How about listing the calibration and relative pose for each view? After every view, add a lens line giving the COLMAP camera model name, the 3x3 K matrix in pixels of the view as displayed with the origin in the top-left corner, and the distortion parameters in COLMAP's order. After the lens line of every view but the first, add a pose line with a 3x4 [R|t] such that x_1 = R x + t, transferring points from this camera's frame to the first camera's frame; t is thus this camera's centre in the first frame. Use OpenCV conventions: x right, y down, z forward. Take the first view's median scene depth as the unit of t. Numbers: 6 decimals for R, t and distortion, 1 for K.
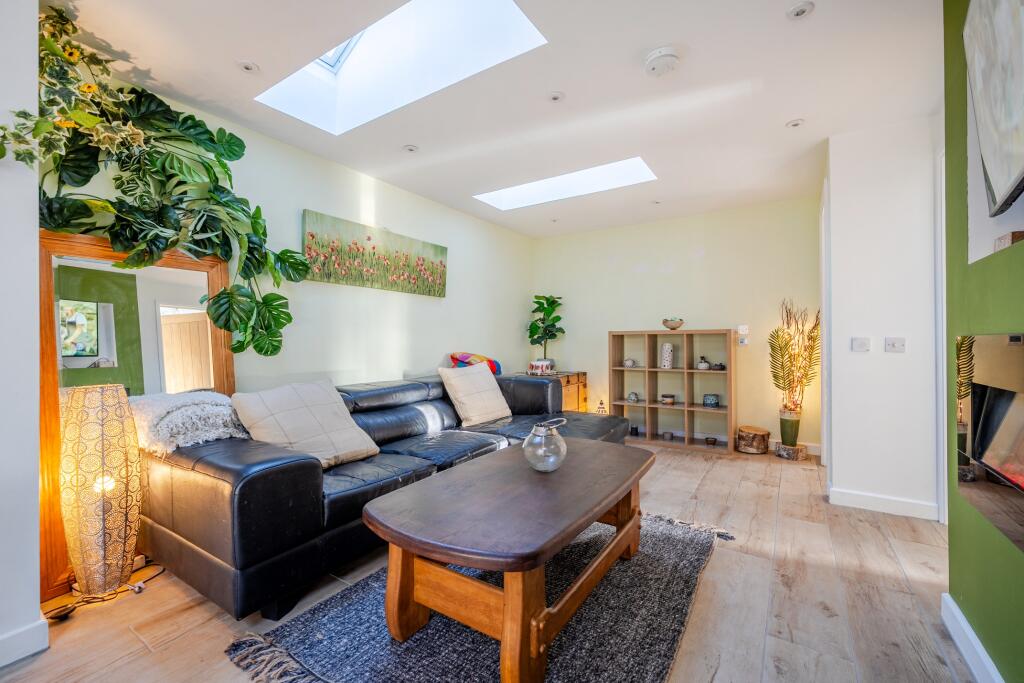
lens RADIAL K [[429.7, 0, 481.0], [0, 429.7, 345.2], [0, 0, 1]] dist [0.001007, 0.000008]
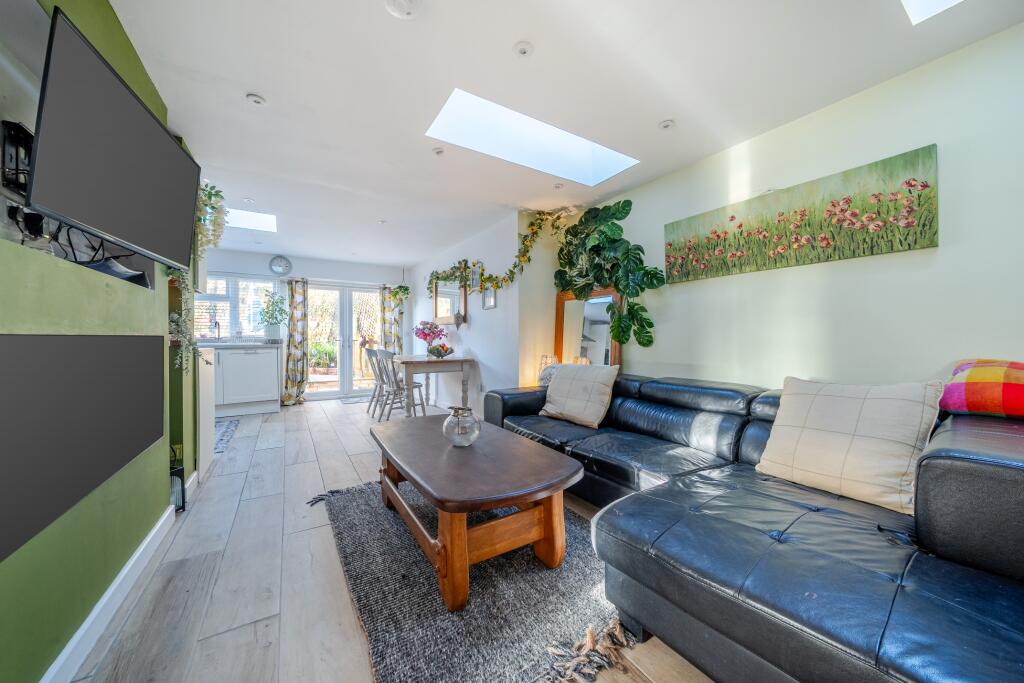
lens RADIAL K [[357.4, 0, 510.6], [0, 357.4, 337.5], [0, 0, 1]] dist [-0.001904, -0.000137]
pose [[-0.372974, 0.007252, -0.927814, 0.517994], [0.000070, 0.999970, 0.007788, -0.010681], [0.927842, 0.002840, -0.372963, 0.759472]]
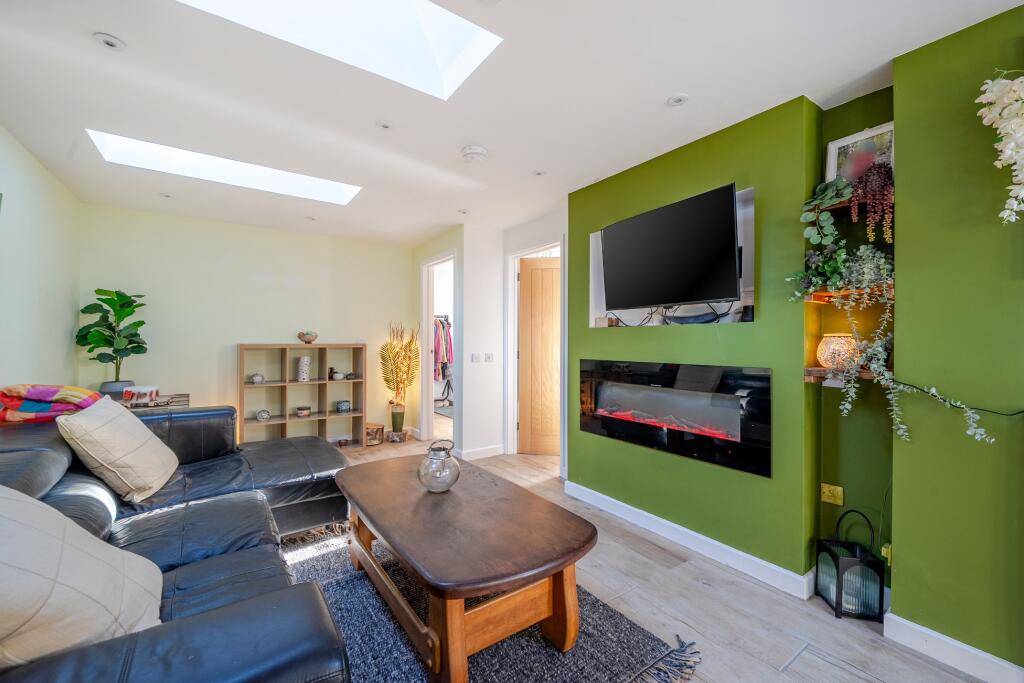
lens RADIAL K [[429.7, 0, 509.3], [0, 429.7, 342.1], [0, 0, 1]] dist [0.001007, 0.000008]
pose [[0.333292, -0.002079, 0.942821, -0.422698], [0.004586, 0.999989, 0.000583, -0.042721], [-0.942813, 0.004130, 0.333298, 0.240718]]
